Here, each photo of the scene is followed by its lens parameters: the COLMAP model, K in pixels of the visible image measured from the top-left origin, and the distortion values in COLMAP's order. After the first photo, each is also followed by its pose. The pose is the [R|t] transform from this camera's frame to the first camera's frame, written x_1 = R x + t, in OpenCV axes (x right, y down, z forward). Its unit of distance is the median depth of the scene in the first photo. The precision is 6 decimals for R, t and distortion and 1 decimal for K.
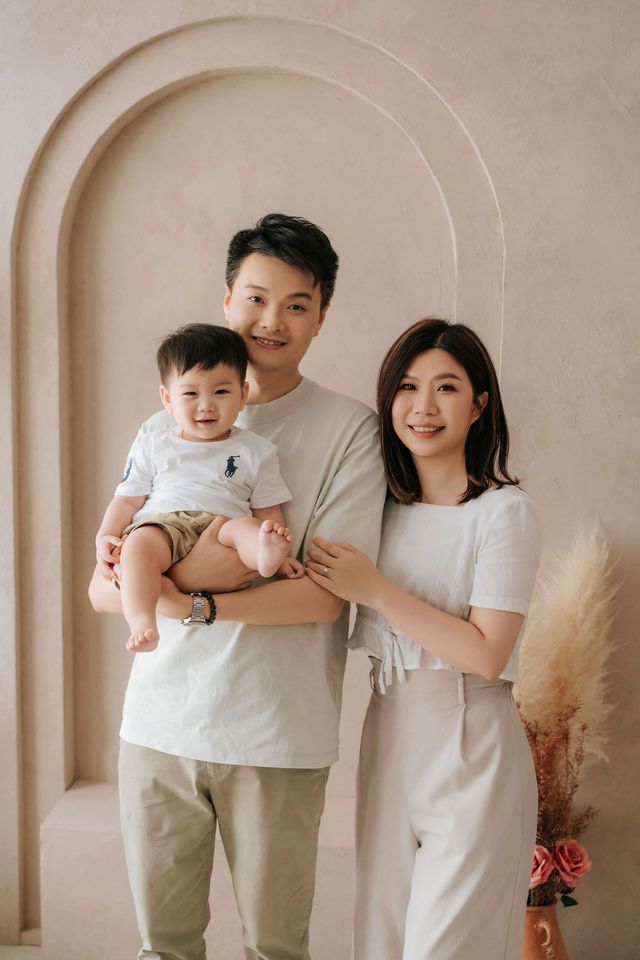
lens RADIAL K [[1491.2, 0, 320.0], [0, 1491.2, 480.0], [0, 0, 1]] dist [-0.006606, 0.007965]
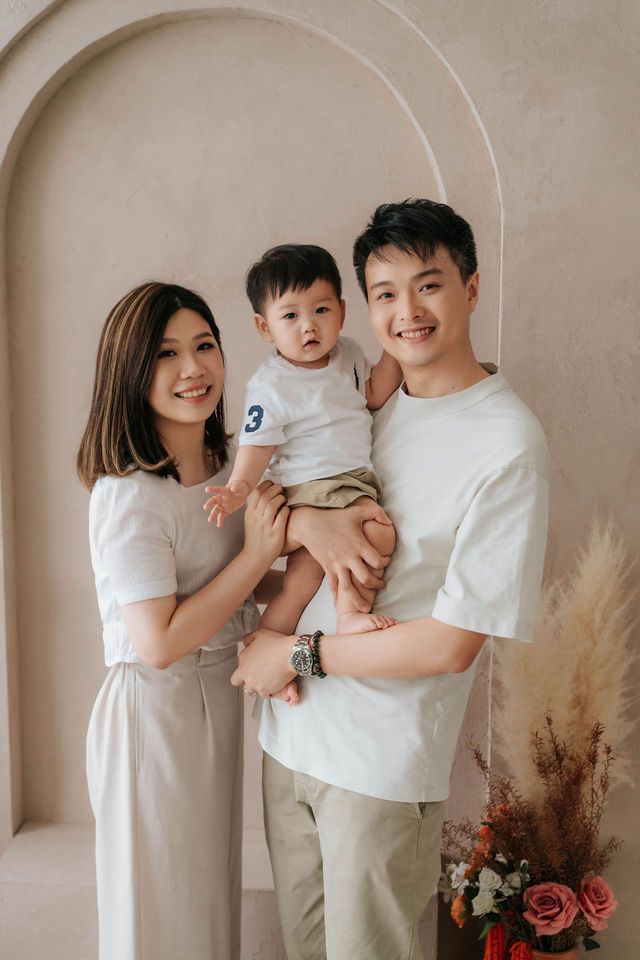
lens RADIAL K [[1460.3, 0, 320.0], [0, 1460.3, 480.0], [0, 0, 1]] dist [-0.016734, 0.037079]
pose [[0.997961, -0.021032, 0.060256, -0.041019], [0.021114, 0.999777, -0.000722, 0.002767], [-0.060227, 0.001993, 0.998183, 0.140700]]
